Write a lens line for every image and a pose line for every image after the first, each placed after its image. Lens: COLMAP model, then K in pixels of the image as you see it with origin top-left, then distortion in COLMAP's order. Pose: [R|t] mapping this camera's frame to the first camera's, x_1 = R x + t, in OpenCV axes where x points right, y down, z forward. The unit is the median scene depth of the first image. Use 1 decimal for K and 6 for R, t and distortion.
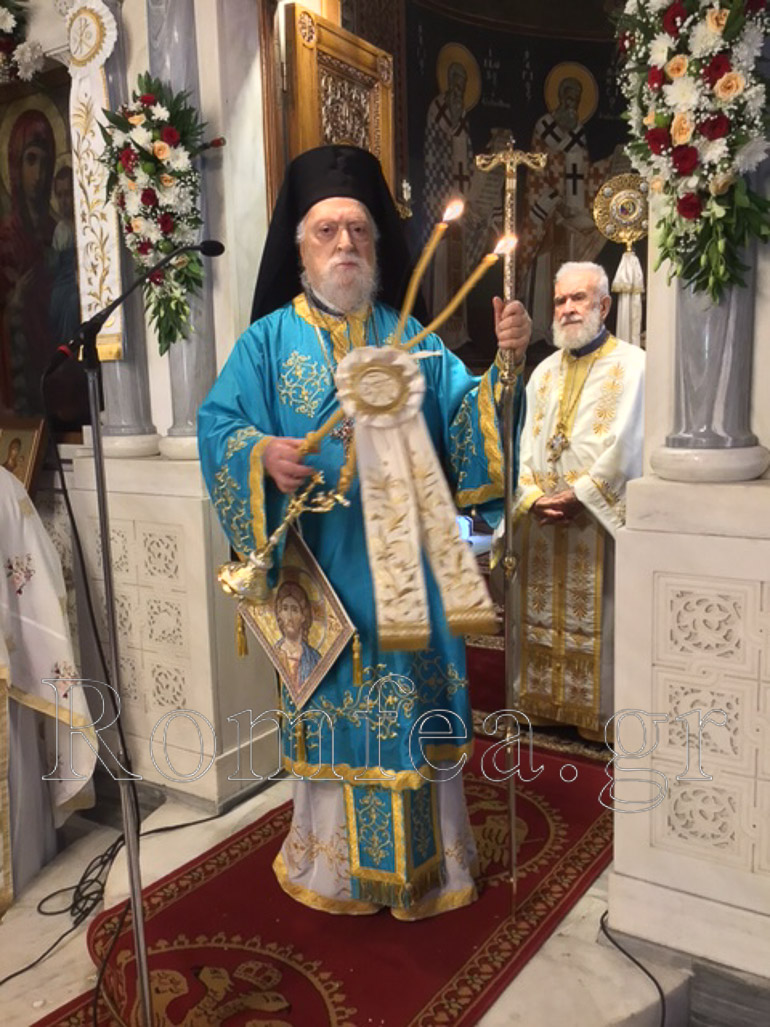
lens RADIAL K [[922.6, 0, 382.0], [0, 922.6, 520.3], [0, 0, 1]] dist [0.087023, -0.171698]
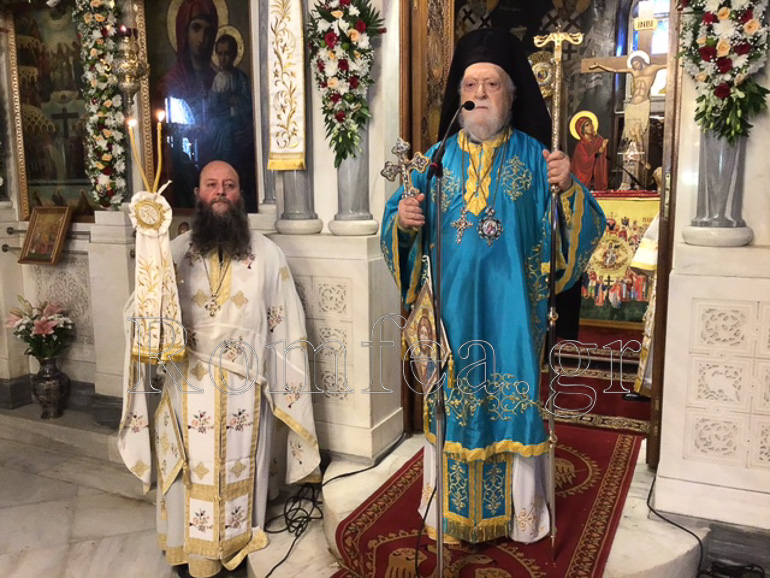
lens RADIAL K [[676.4, 0, 409.6], [0, 676.4, 289.1], [0, 0, 1]] dist [0.103535, -0.190764]
pose [[0.987763, -0.005200, 0.155877, -0.316286], [0.005526, 0.999983, -0.001664, 0.027523], [-0.155865, 0.002505, 0.987775, -0.134343]]
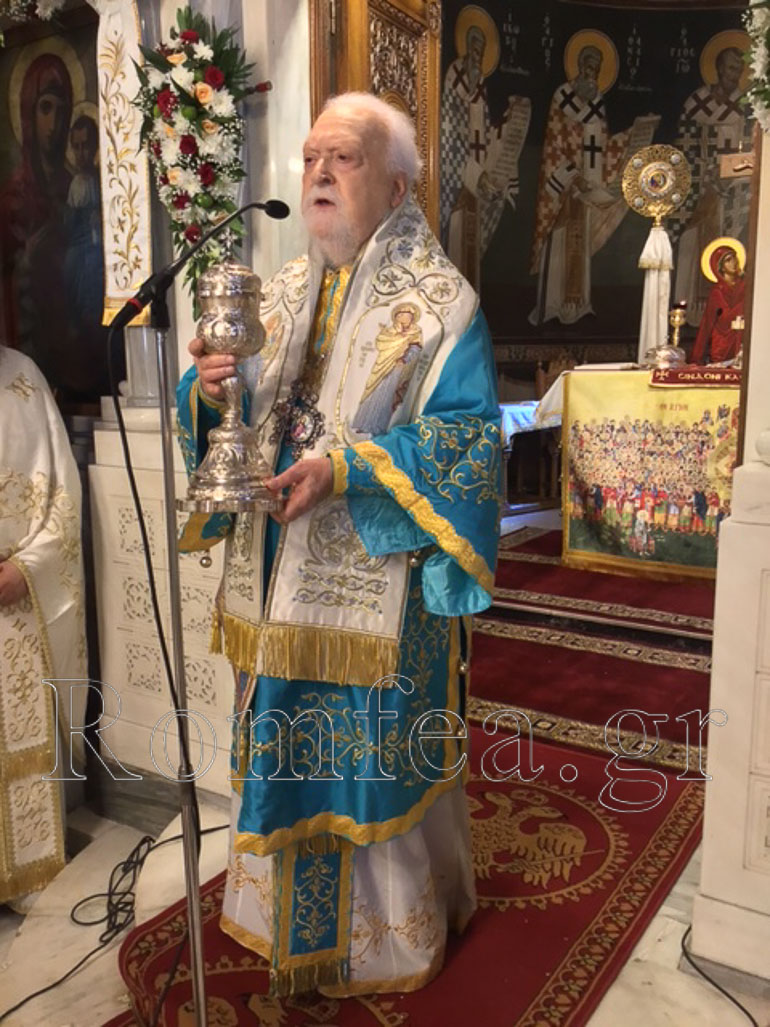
lens RADIAL K [[935.8, 0, 388.1], [0, 935.8, 521.3], [0, 0, 1]] dist [0.060275, -0.121156]
pose [[0.999723, 0.016956, 0.016327, -0.063410], [-0.017324, 0.999593, 0.022685, -0.004262], [-0.015936, -0.022962, 0.999609, 0.069284]]
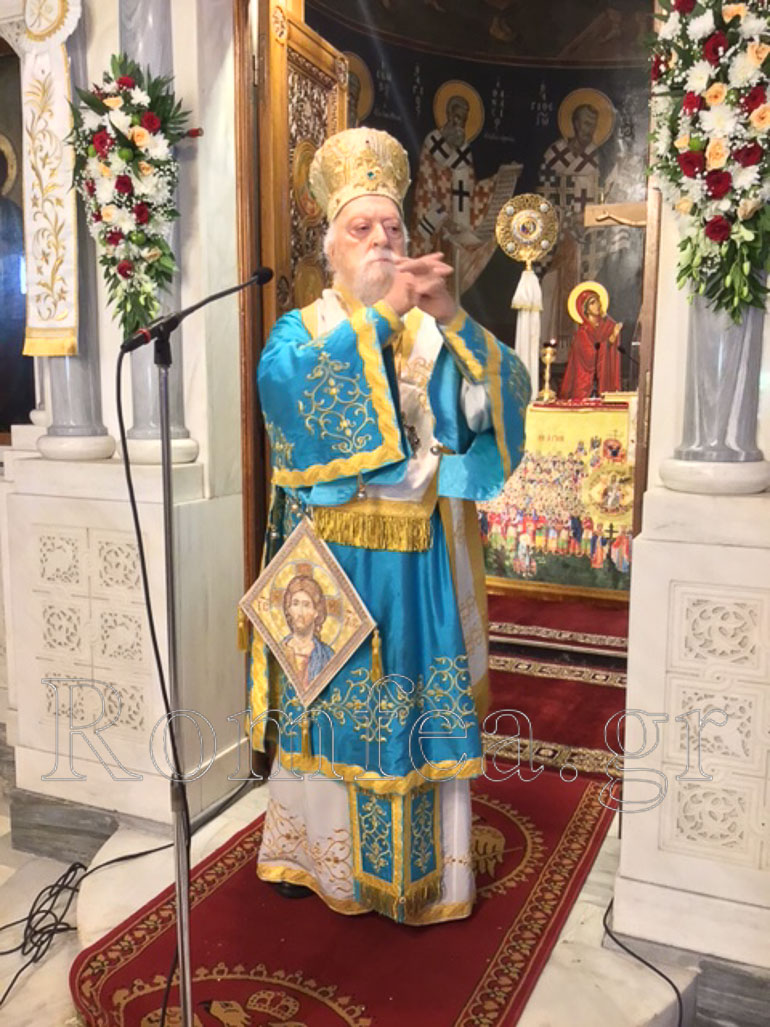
lens RADIAL K [[928.3, 0, 395.7], [0, 928.3, 520.4], [0, 0, 1]] dist [0.094877, -0.194522]
pose [[0.986019, 0.007903, 0.166442, -0.133014], [-0.006225, 0.999924, -0.010599, 0.000972], [-0.166514, 0.009415, 0.985994, 0.021576]]
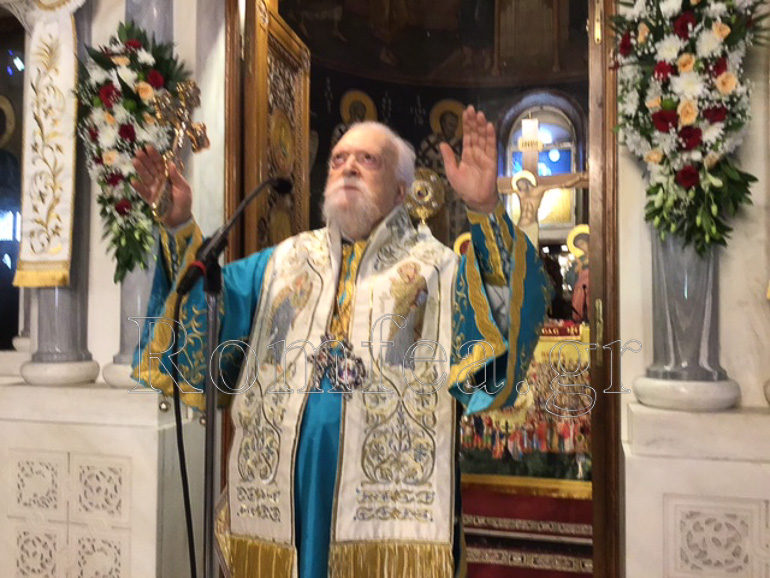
lens RADIAL K [[701.6, 0, 409.5], [0, 701.6, 289.9], [0, 0, 1]] dist [0.060275, -0.121156]
pose [[0.948009, 0.036114, 0.316187, -0.192512], [0.022972, 0.983183, -0.181170, -0.027585], [-0.317413, 0.179014, 0.931237, 0.206086]]
